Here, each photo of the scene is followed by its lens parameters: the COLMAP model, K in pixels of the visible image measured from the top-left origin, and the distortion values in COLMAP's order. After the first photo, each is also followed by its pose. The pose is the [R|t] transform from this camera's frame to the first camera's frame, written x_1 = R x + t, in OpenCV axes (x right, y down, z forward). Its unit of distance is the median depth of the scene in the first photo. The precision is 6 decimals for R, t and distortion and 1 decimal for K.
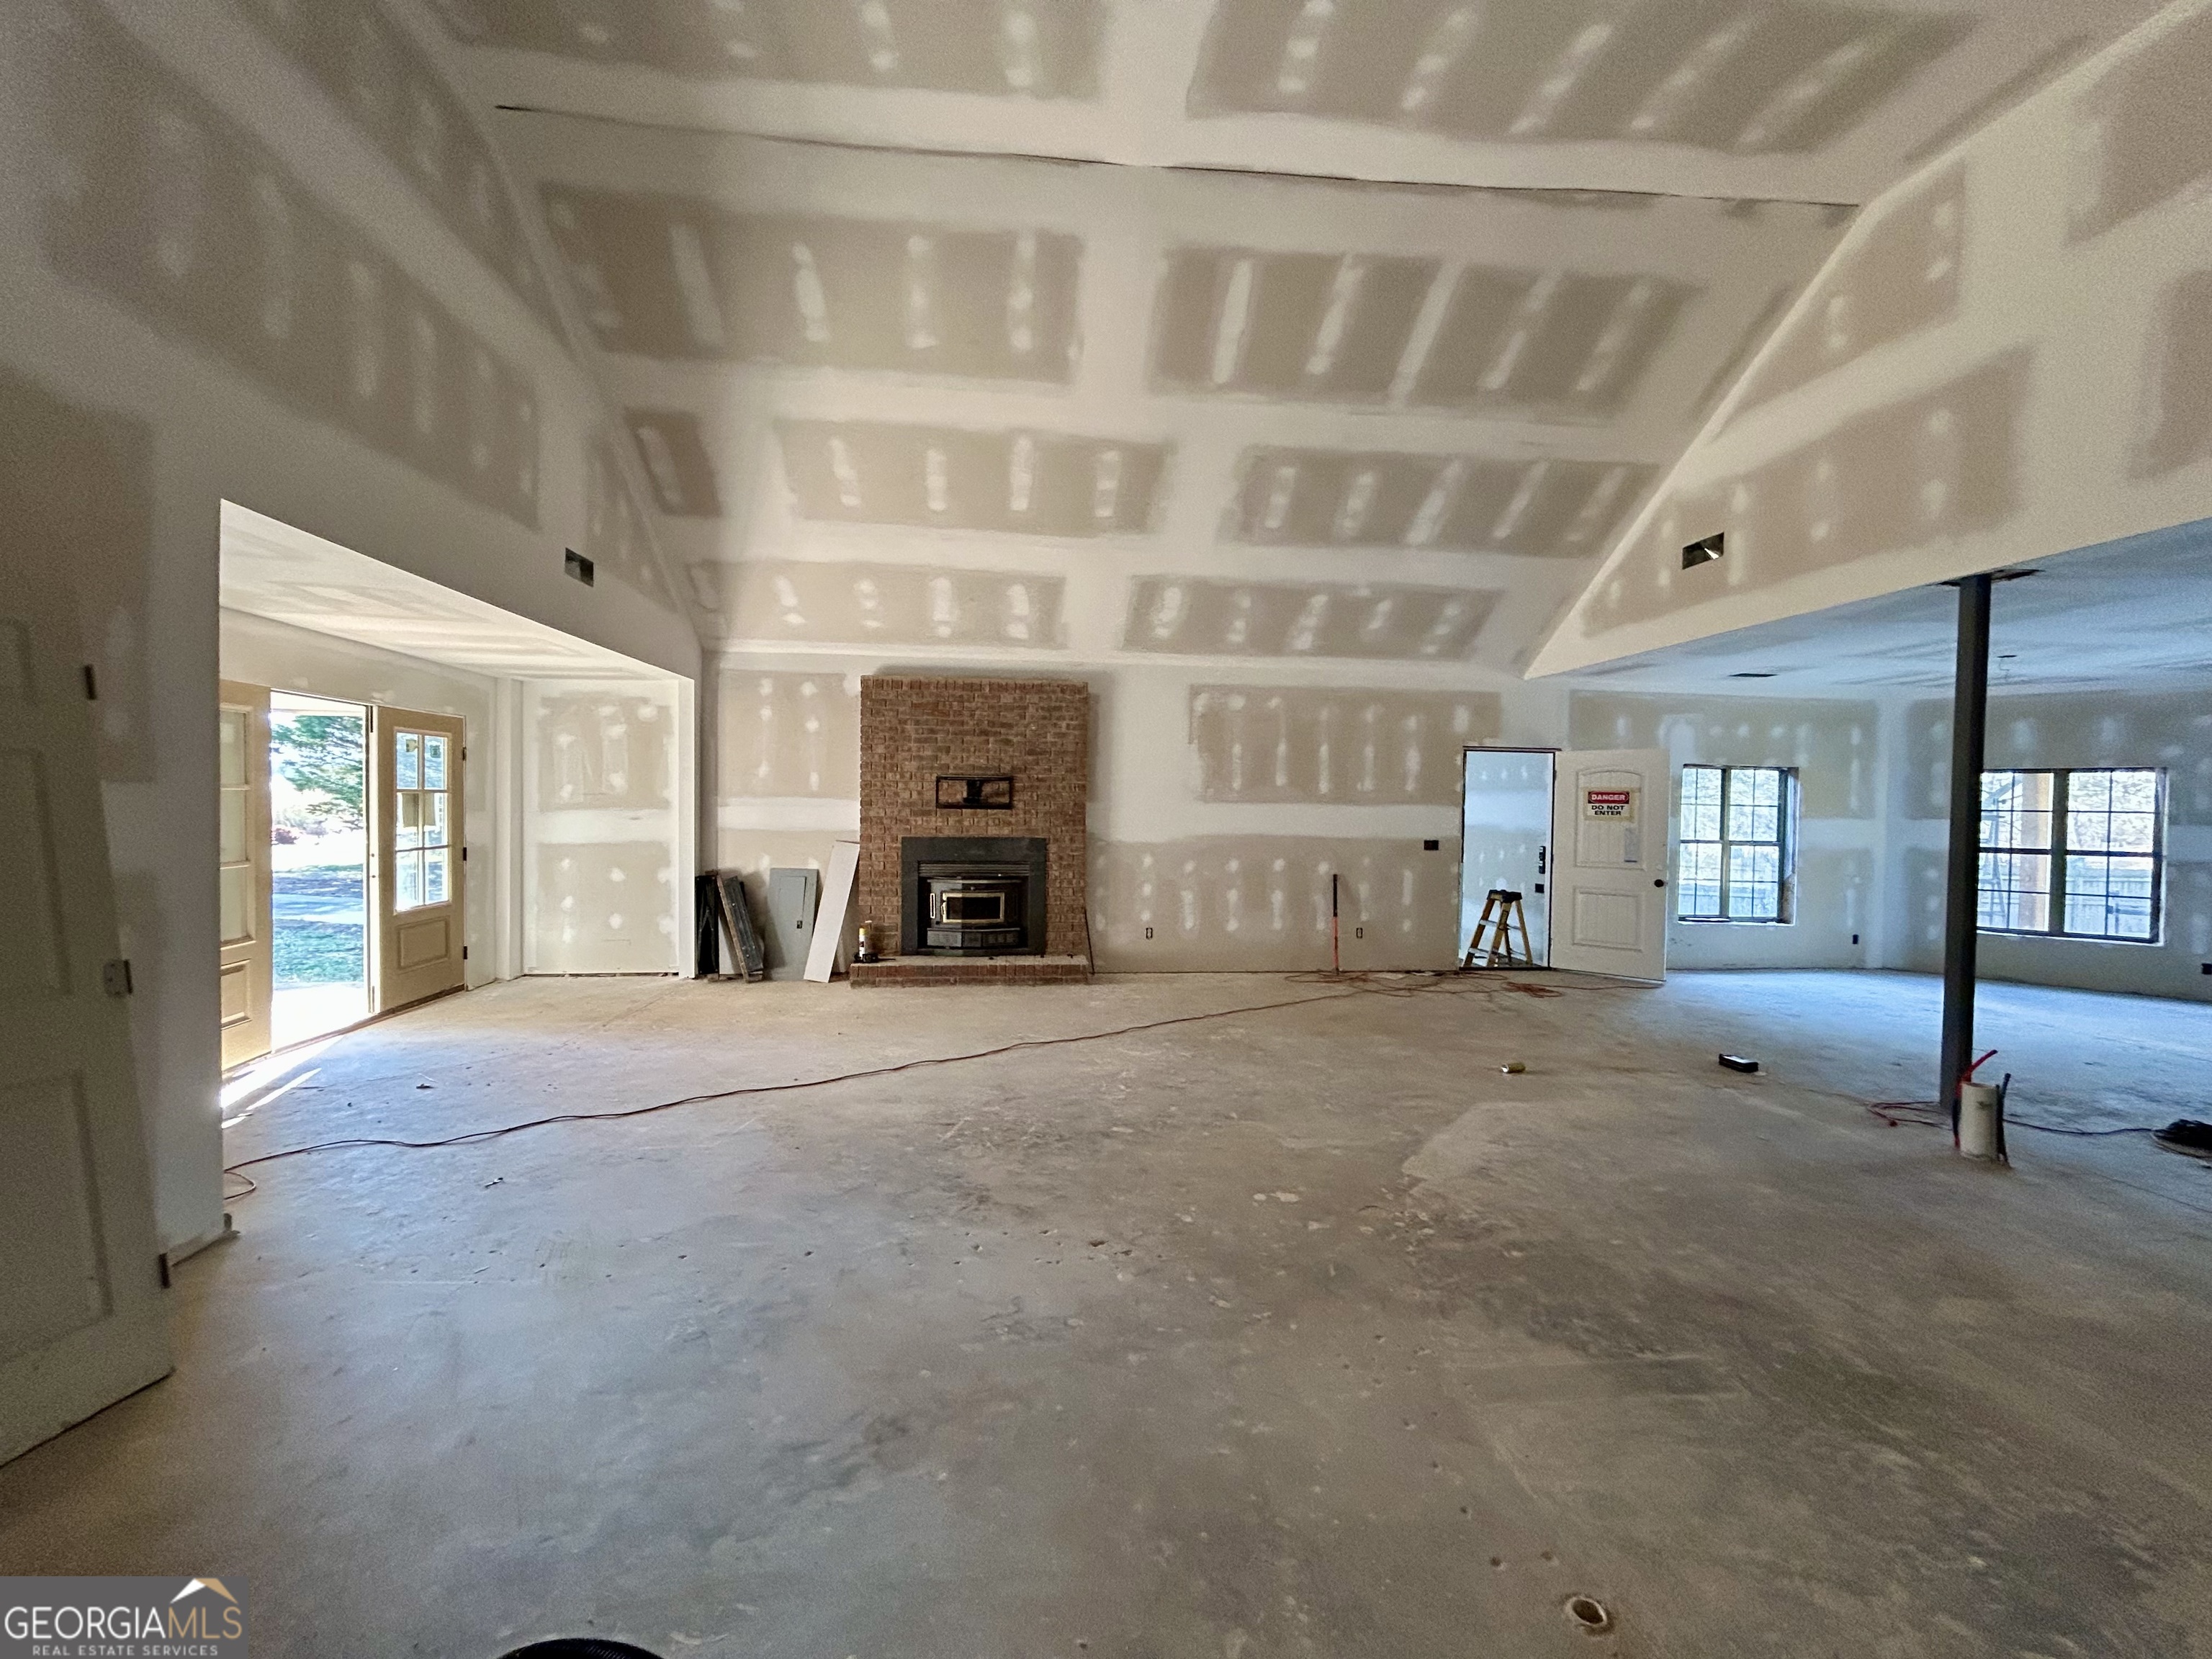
lens RADIAL K [[900.5, 0, 1096.3], [0, 900.5, 834.6], [0, 0, 1]] dist [-0.000807, 0.000746]
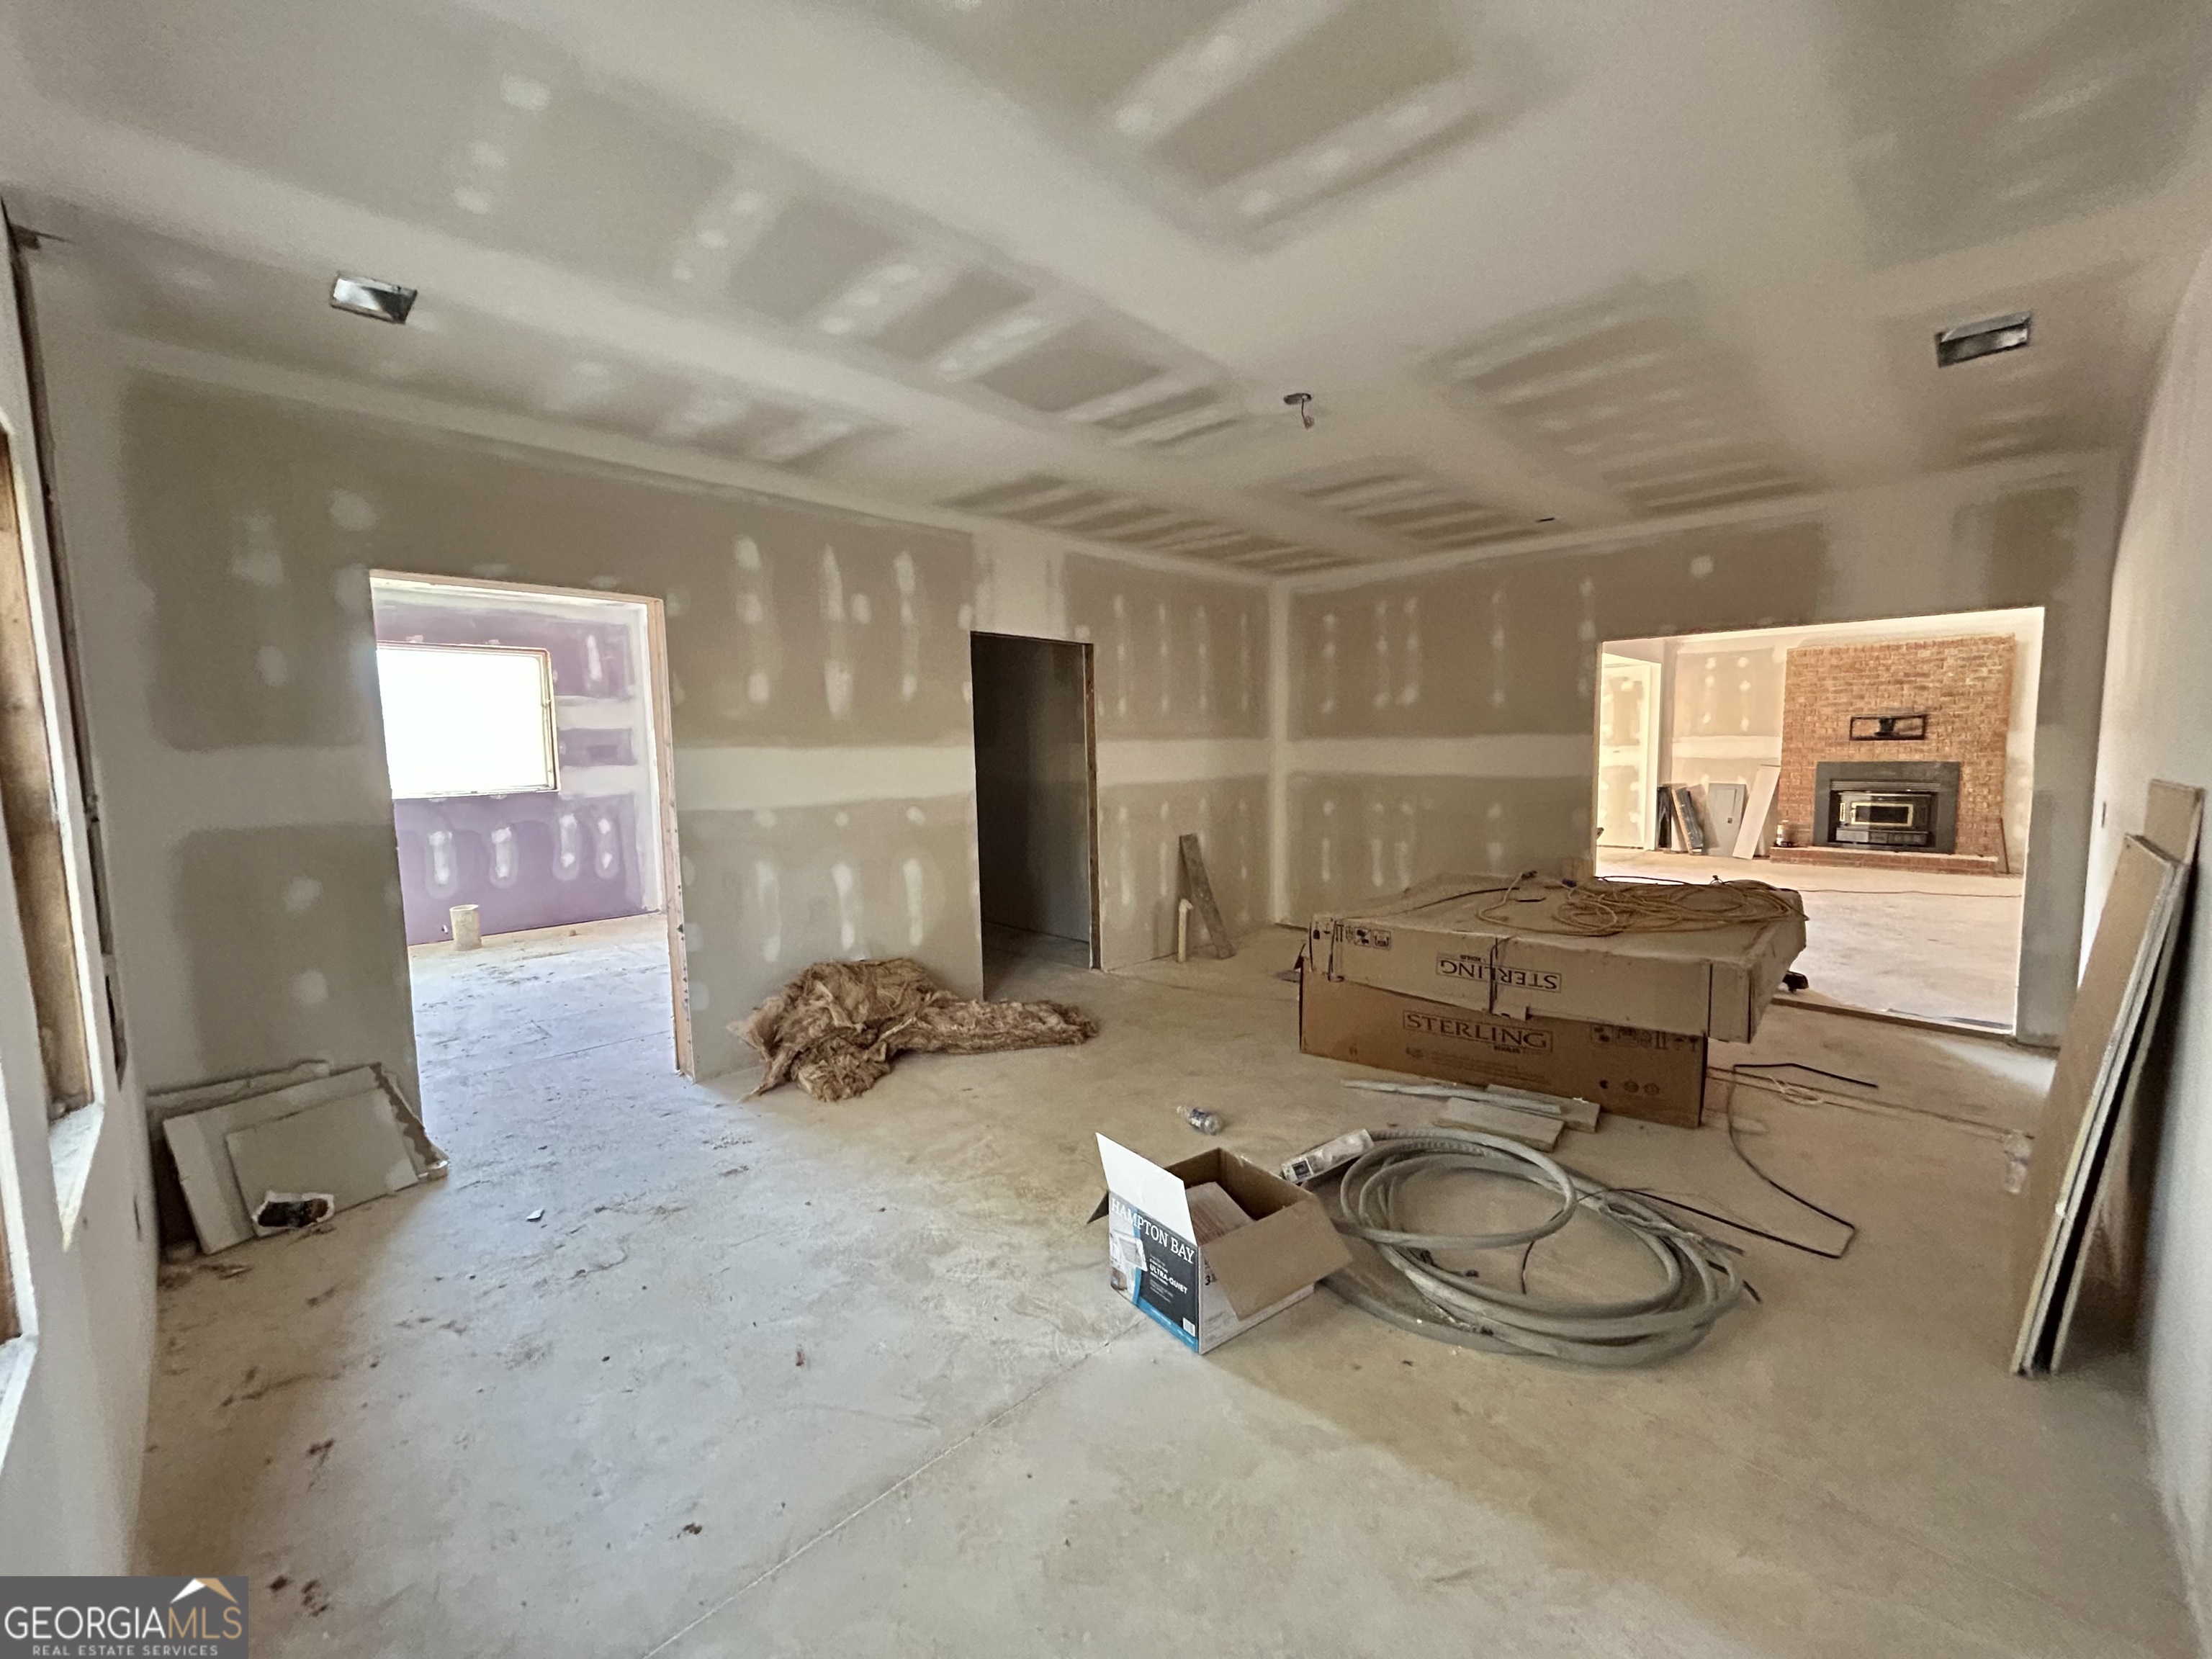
lens RADIAL K [[900.5, 0, 1100.8], [0, 900.5, 825.9], [0, 0, 1]] dist [-0.000807, 0.000746]
pose [[0.629546, 0.047531, -0.775508, 0.172451], [0.002356, 0.998006, 0.063081, 0.011030], [0.776959, -0.041539, 0.628179, -0.747636]]
